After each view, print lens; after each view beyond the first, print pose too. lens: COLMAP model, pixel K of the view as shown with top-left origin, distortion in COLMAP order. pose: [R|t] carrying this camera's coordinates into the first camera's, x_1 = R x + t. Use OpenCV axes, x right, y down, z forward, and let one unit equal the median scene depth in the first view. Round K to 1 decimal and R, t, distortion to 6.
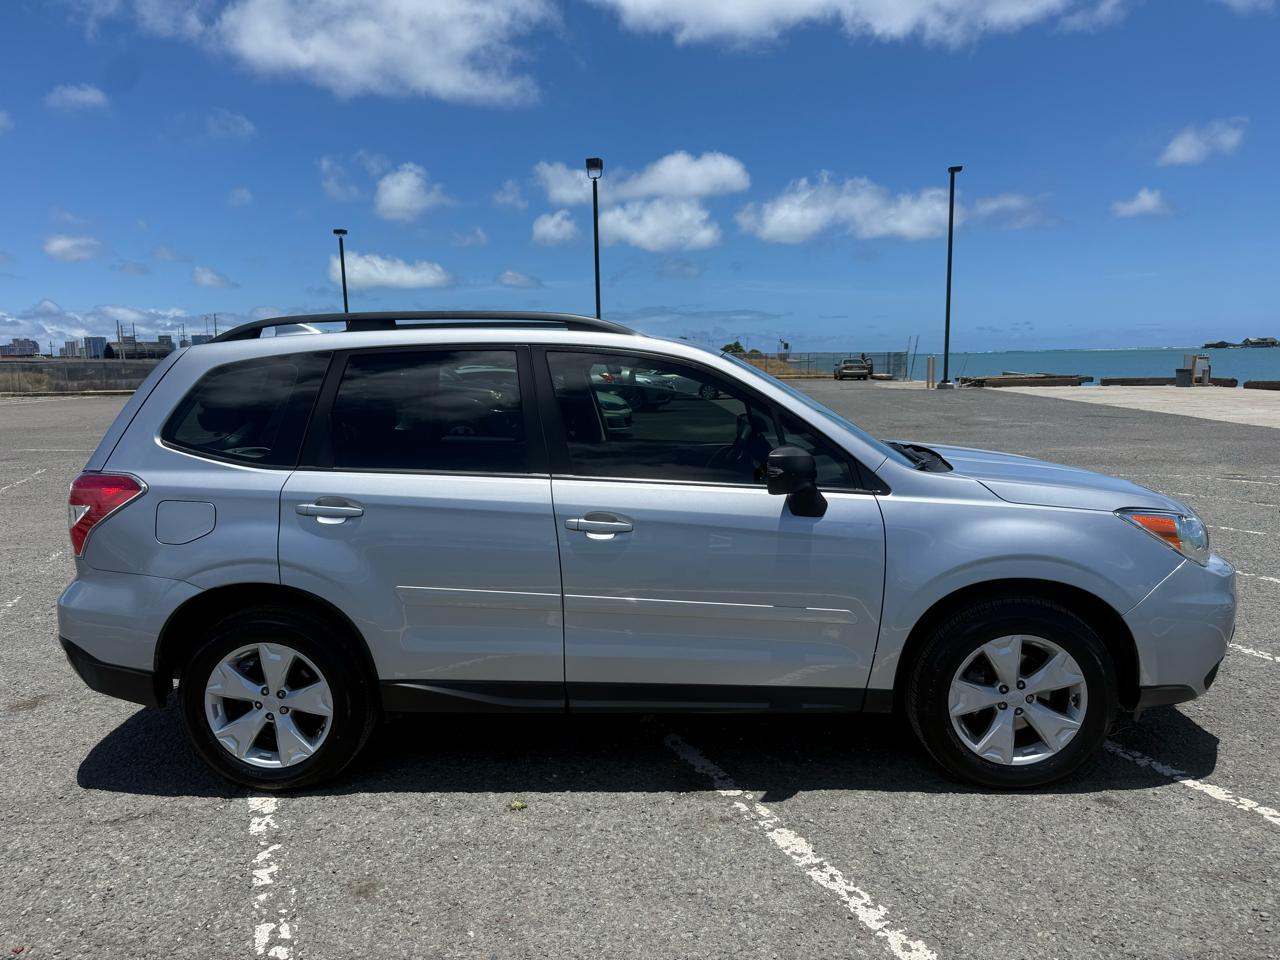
lens RADIAL K [[908.4, 0, 638.6], [0, 908.4, 458.8], [0, 0, 1]] dist [0.062496, -0.096663]
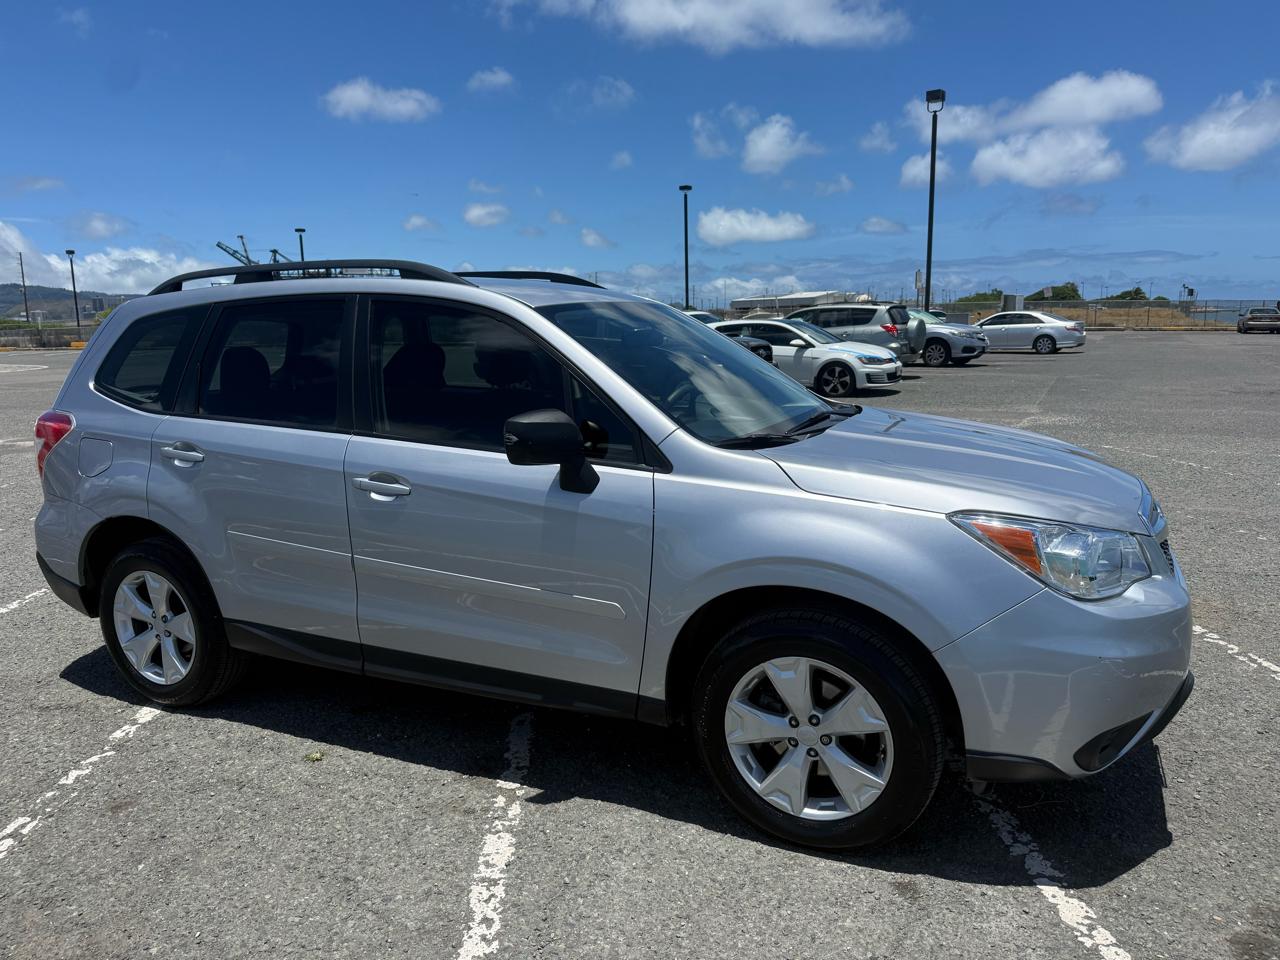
lens RADIAL K [[914.2, 0, 634.7], [0, 914.2, 447.0], [0, 0, 1]] dist [0.027267, -0.041702]
pose [[0.923793, 0.051186, -0.379456, 0.557014], [-0.036224, 0.998263, 0.046471, -0.022153], [0.381176, -0.029184, 0.924042, 0.207344]]
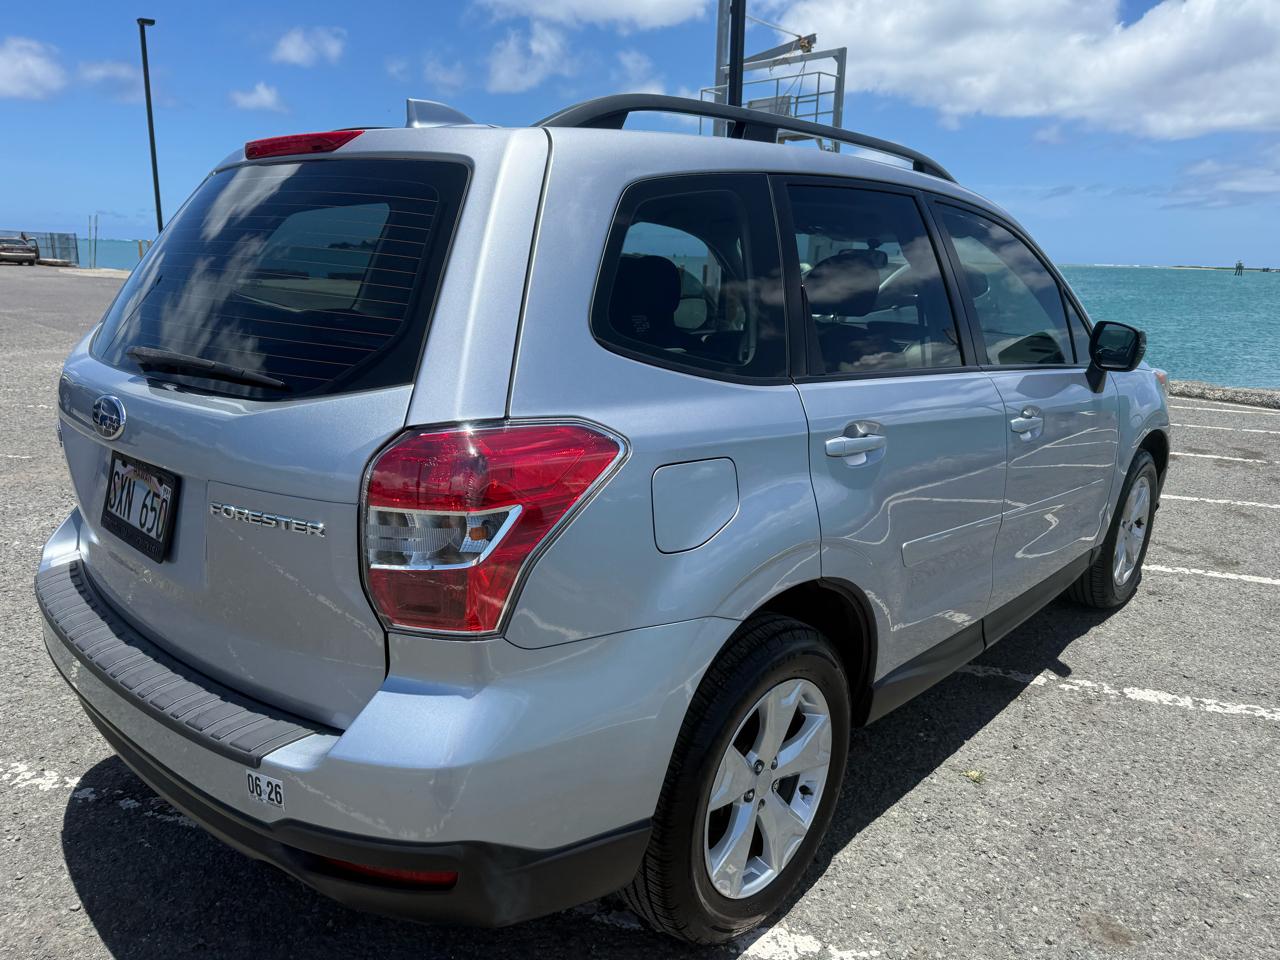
lens RADIAL K [[920.1, 0, 644.1], [0, 920.1, 453.0], [0, 0, 1]] dist [0.003340, -0.009549]
pose [[0.632442, -0.125360, 0.764396, -0.901866], [0.042774, 0.990964, 0.127127, -0.021702], [-0.773426, -0.047704, 0.632089, 0.719463]]
